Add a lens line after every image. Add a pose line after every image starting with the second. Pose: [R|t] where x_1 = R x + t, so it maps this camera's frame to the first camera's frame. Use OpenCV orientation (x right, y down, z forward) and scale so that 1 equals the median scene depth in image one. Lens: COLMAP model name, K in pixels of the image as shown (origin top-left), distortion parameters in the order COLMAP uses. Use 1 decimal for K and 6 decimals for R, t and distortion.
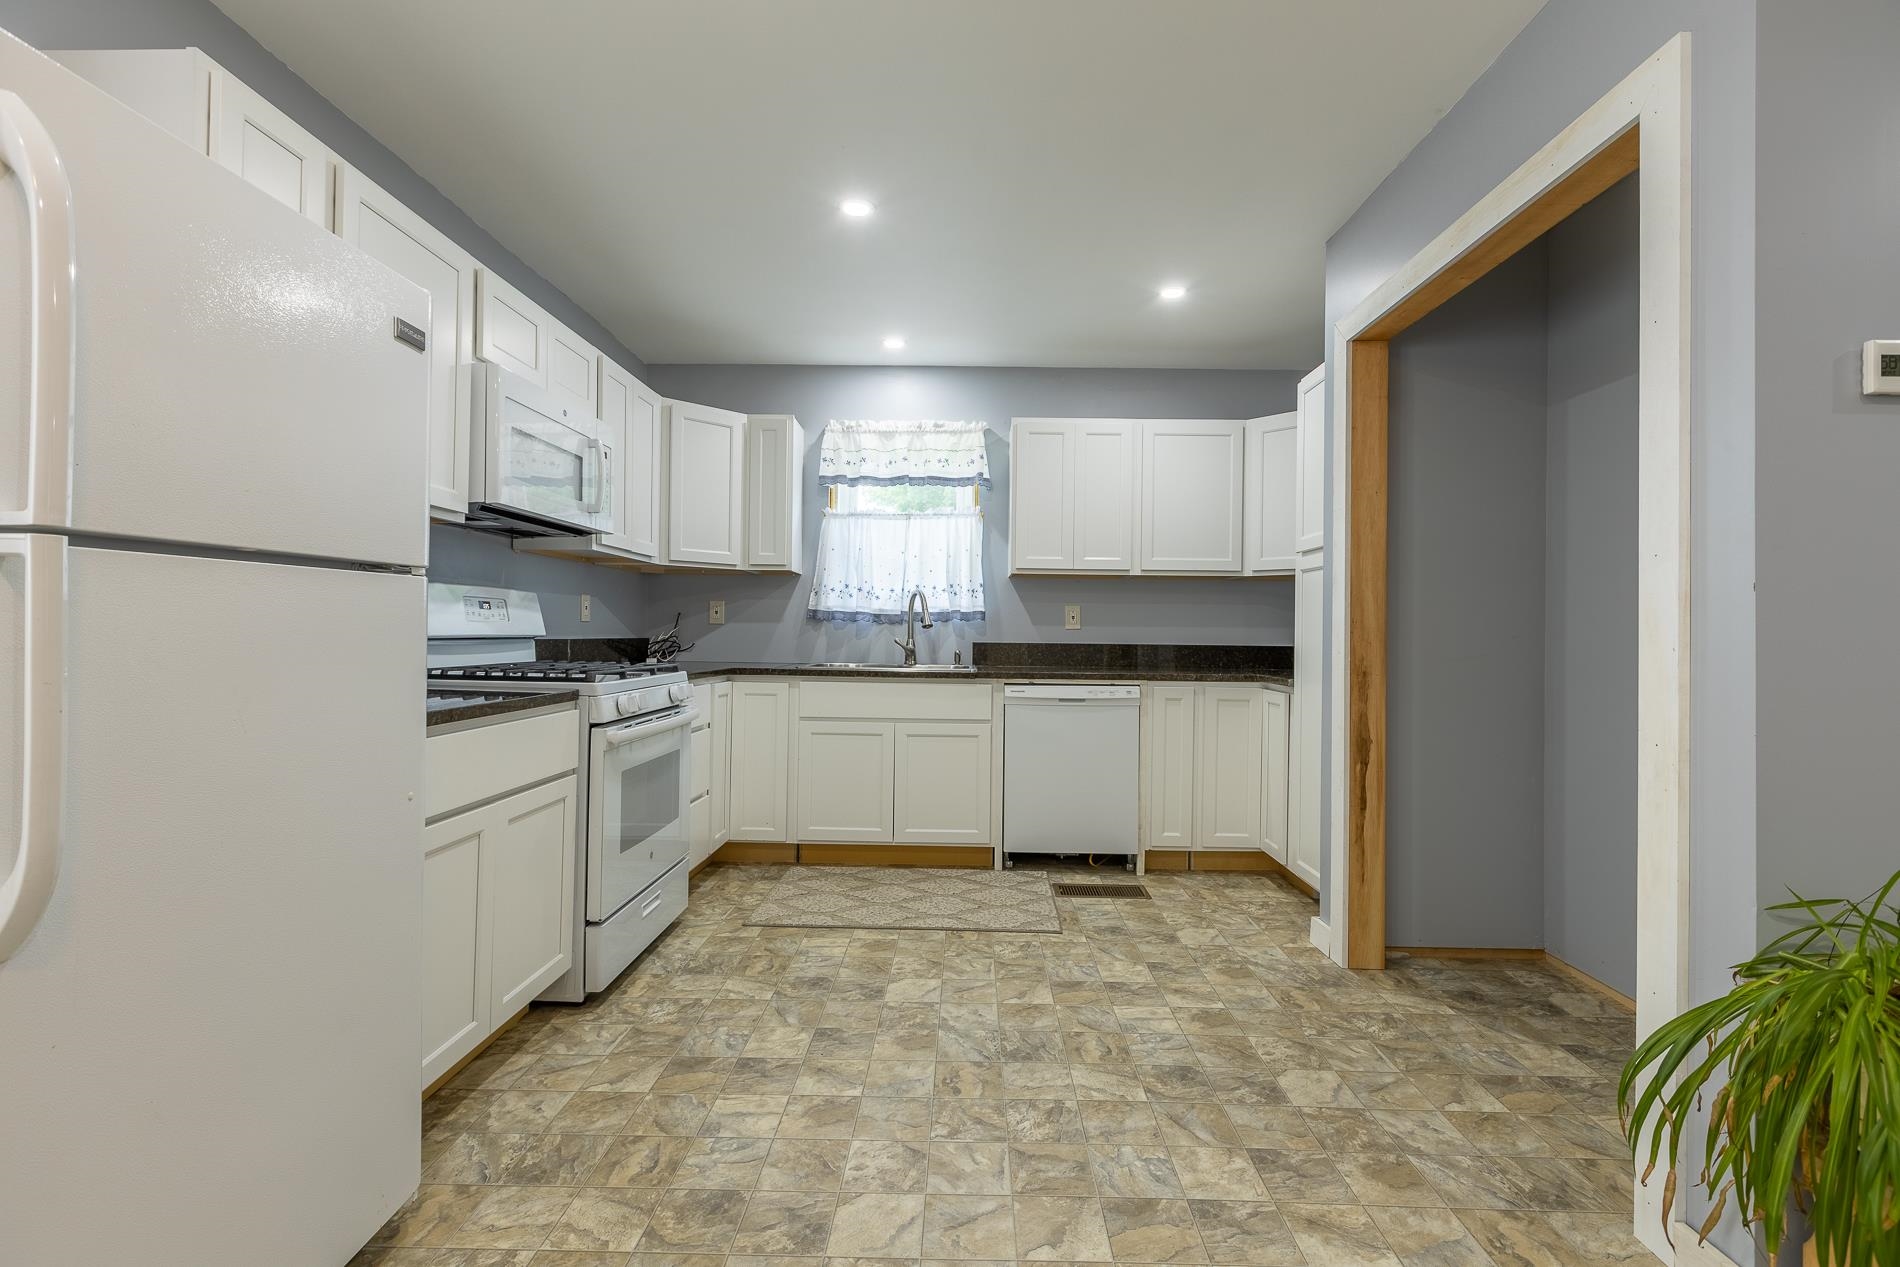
lens RADIAL K [[854.6, 0, 951.4], [0, 854.6, 630.0], [0, 0, 1]] dist [-0.000289, -0.000030]
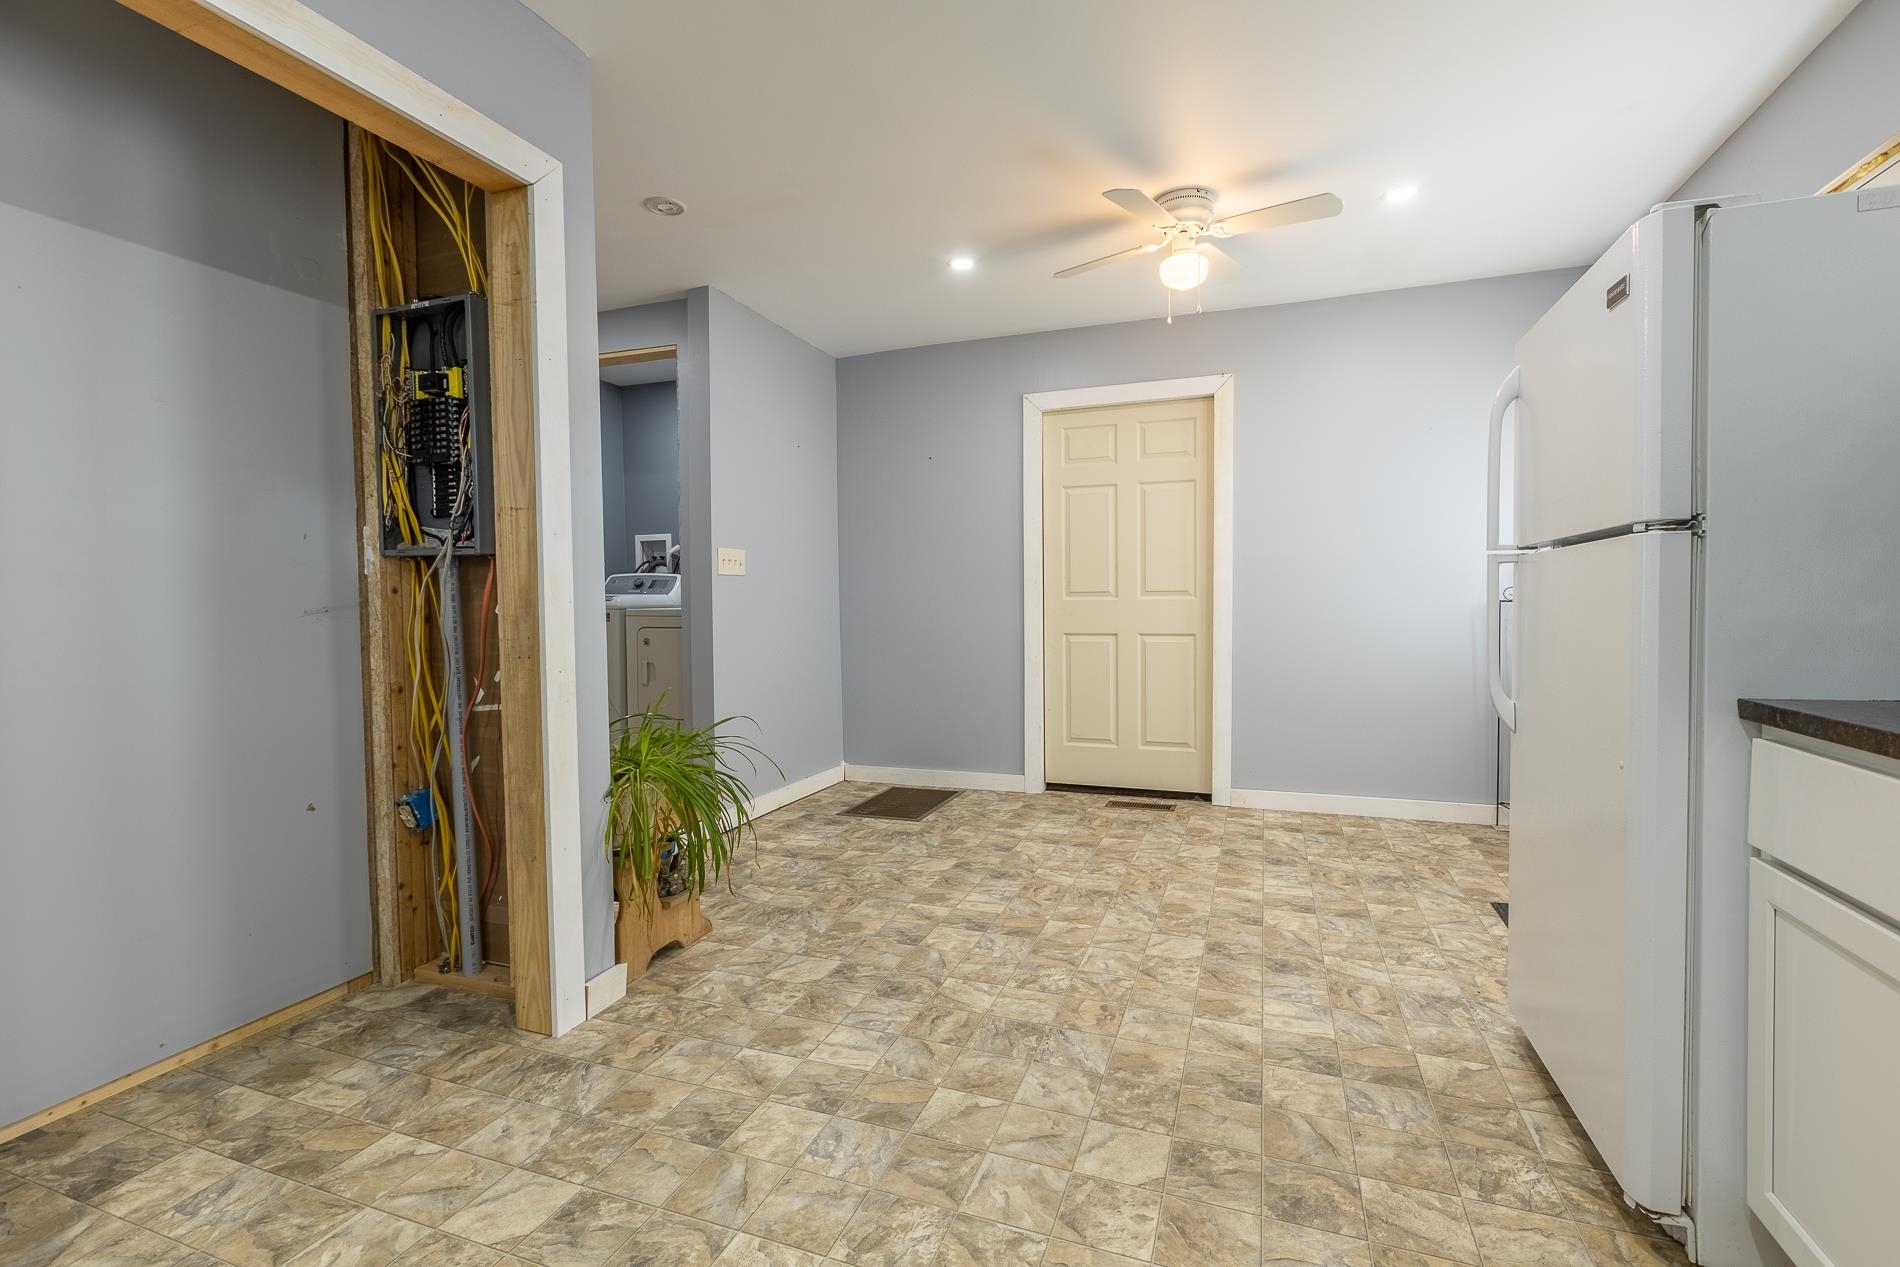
lens RADIAL K [[854.6, 0, 949.2], [0, 854.6, 627.8], [0, 0, 1]] dist [-0.000289, -0.000030]
pose [[-0.945165, -0.015064, 0.326246, -0.198589], [-0.003351, 0.999330, 0.036435, 0.007423], [-0.326576, 0.033344, -0.944583, 1.871351]]
